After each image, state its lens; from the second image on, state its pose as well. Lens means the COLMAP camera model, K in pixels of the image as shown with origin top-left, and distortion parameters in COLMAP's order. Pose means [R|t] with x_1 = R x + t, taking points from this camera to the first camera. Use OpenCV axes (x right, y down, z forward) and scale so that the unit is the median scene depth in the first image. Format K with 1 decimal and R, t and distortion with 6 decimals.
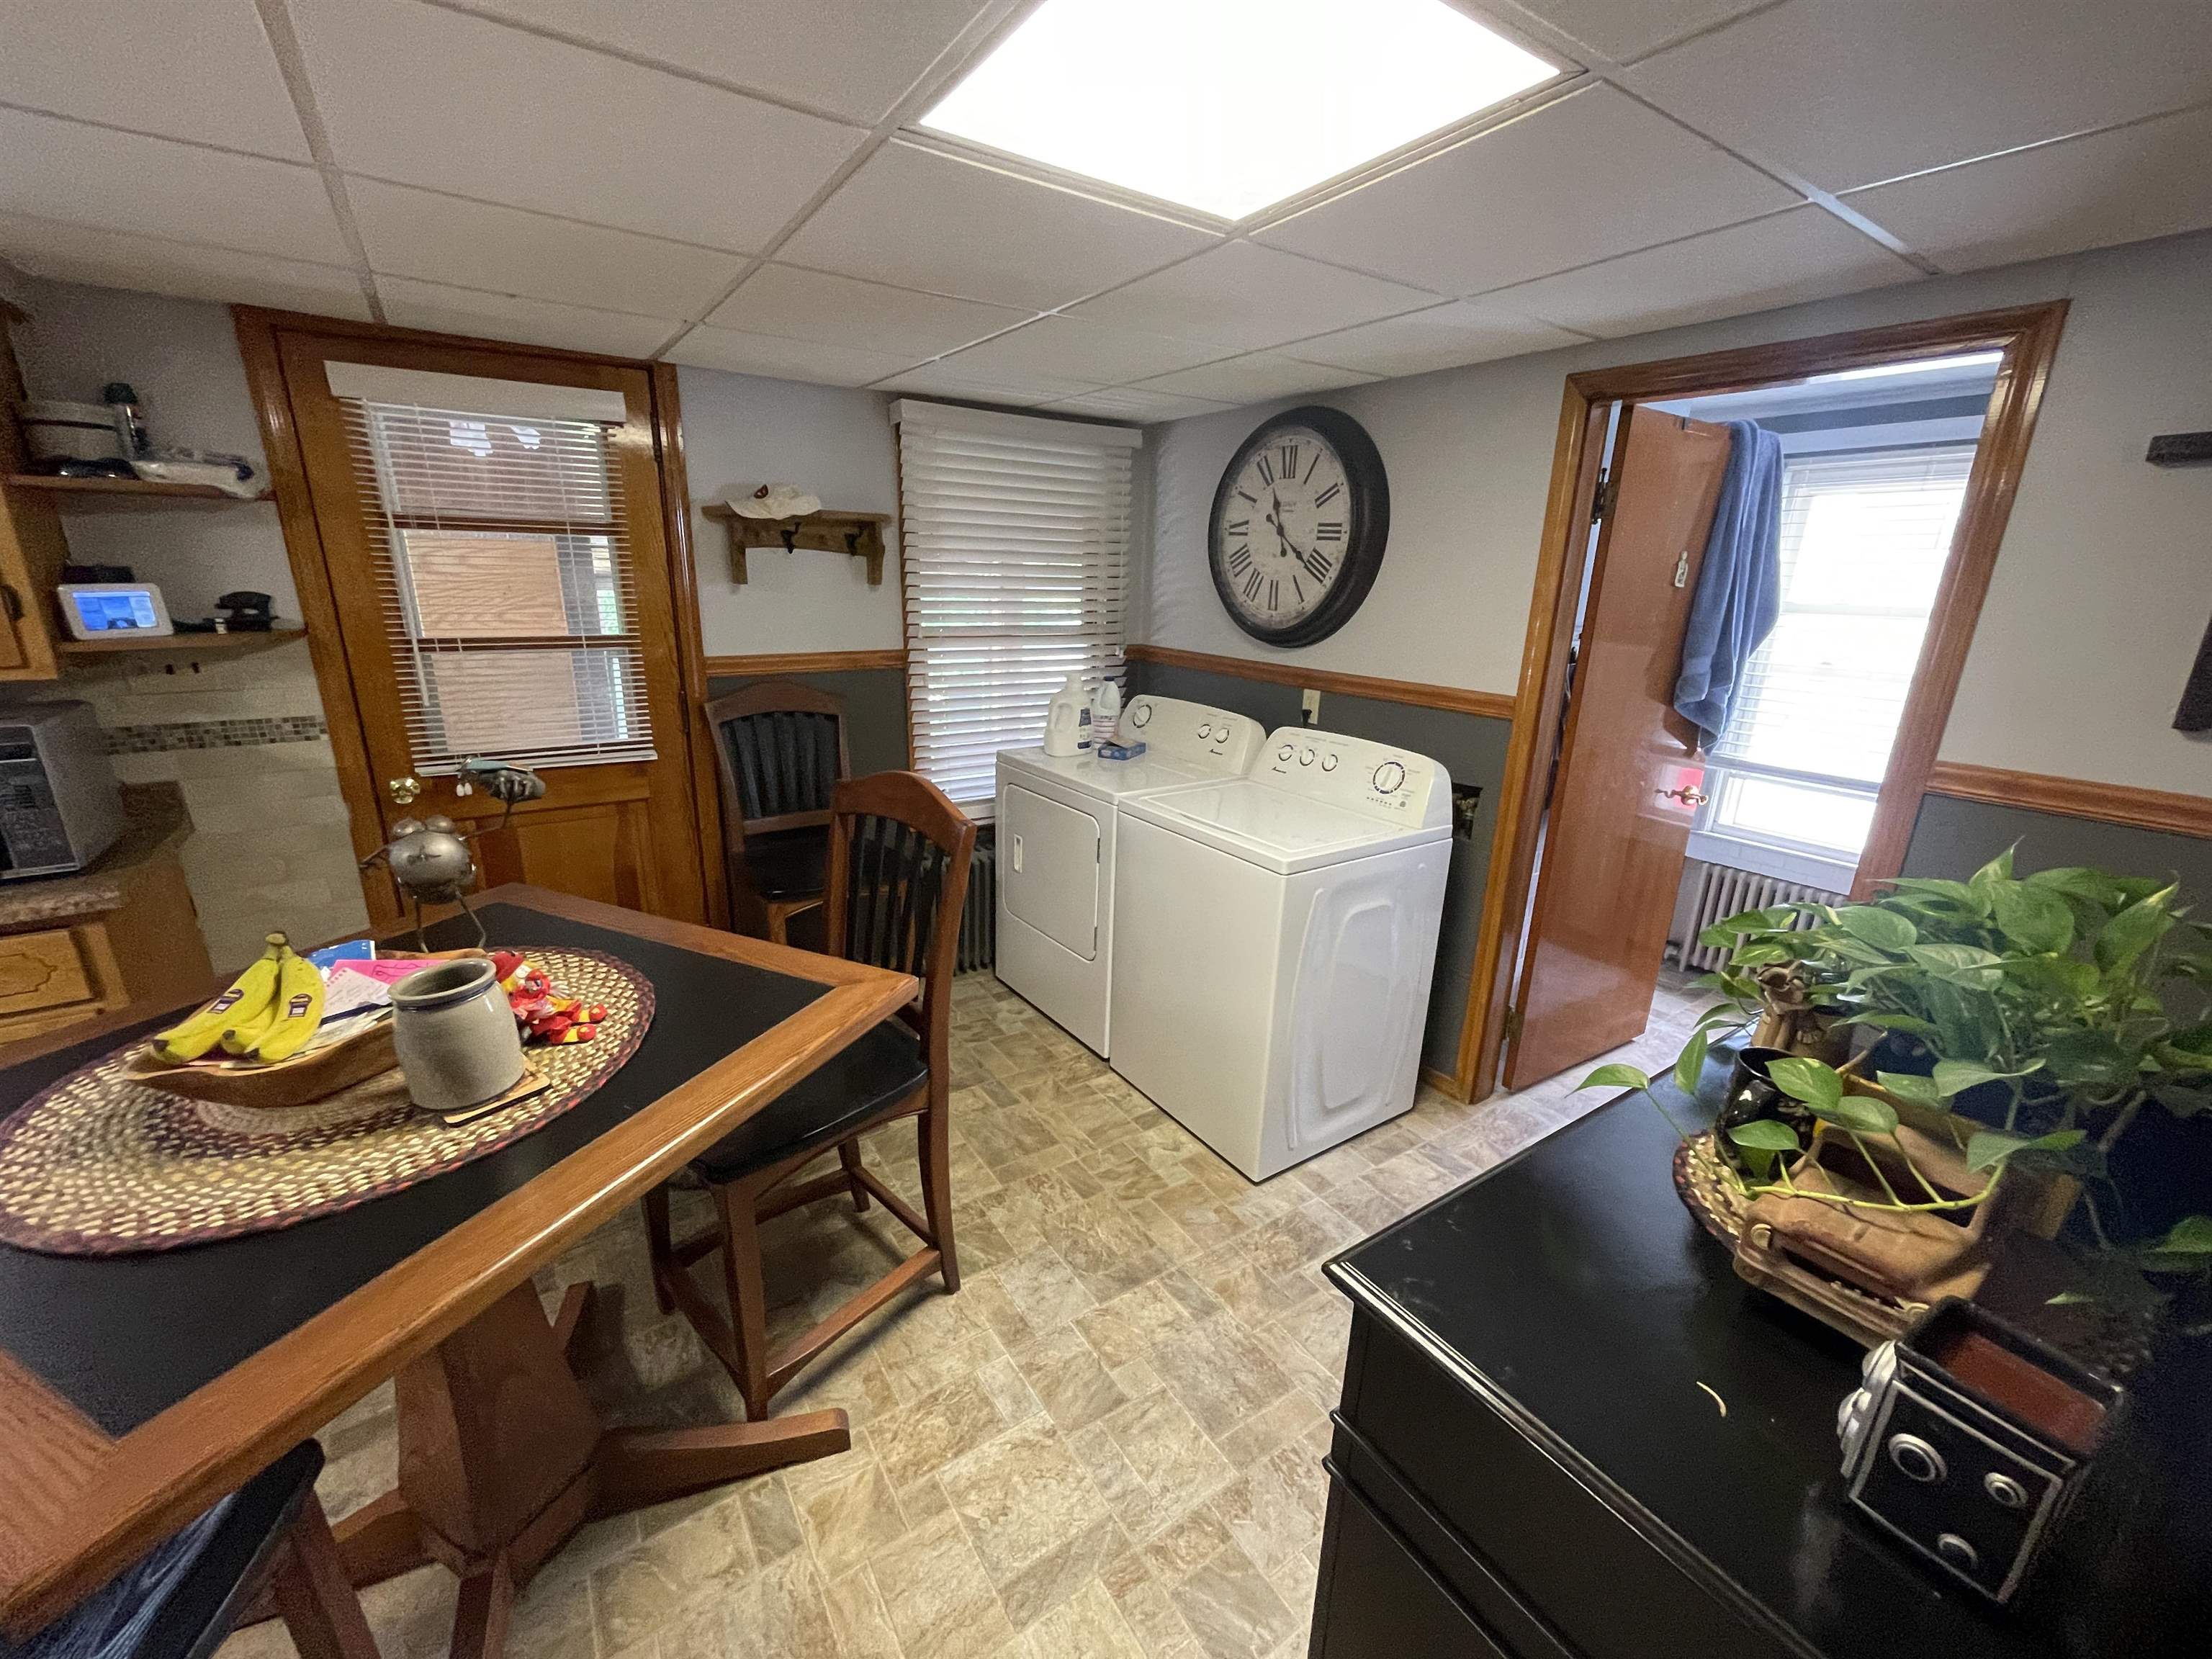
lens RADIAL K [[884.0, 0, 1102.2], [0, 884.0, 843.0], [0, 0, 1]] dist [-0.001567, 0.000112]
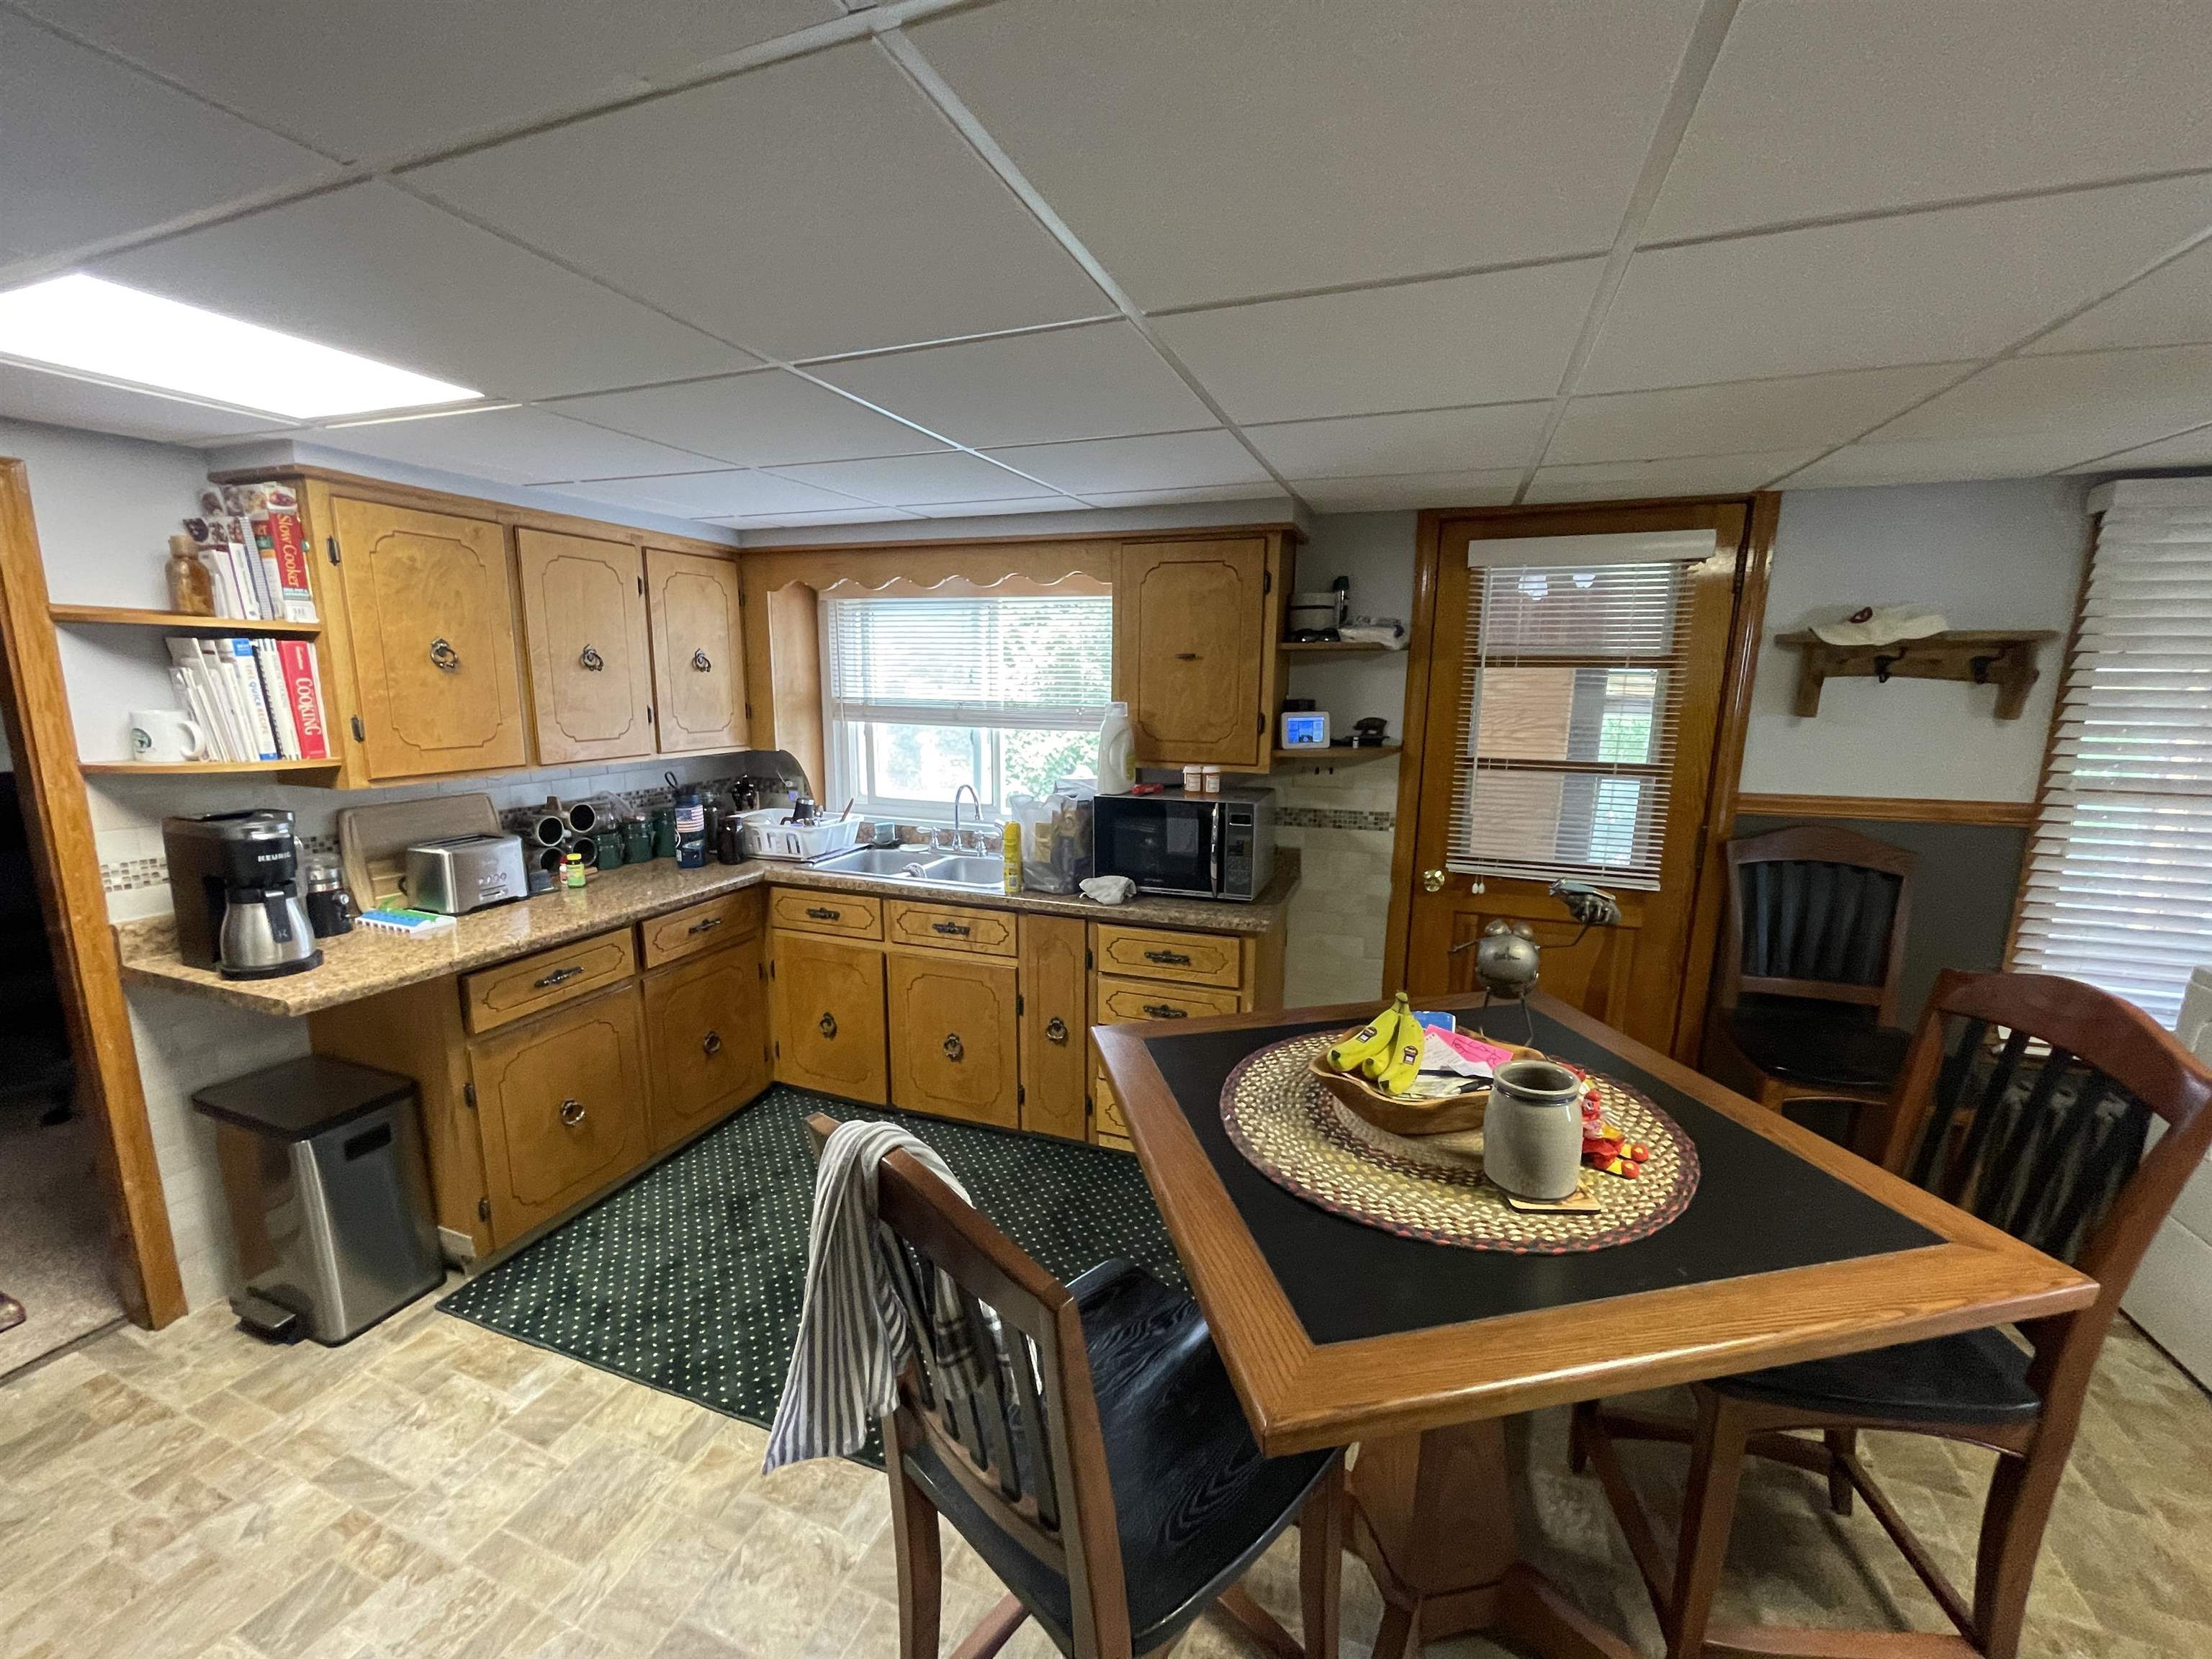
lens RADIAL K [[884.0, 0, 1102.2], [0, 884.0, 843.0], [0, 0, 1]] dist [-0.001567, 0.000112]
pose [[0.577937, 0.136449, -0.804593, -0.117066], [-0.233215, 0.972422, -0.002607, -0.001591], [0.782048, 0.189150, 0.593821, -0.084296]]
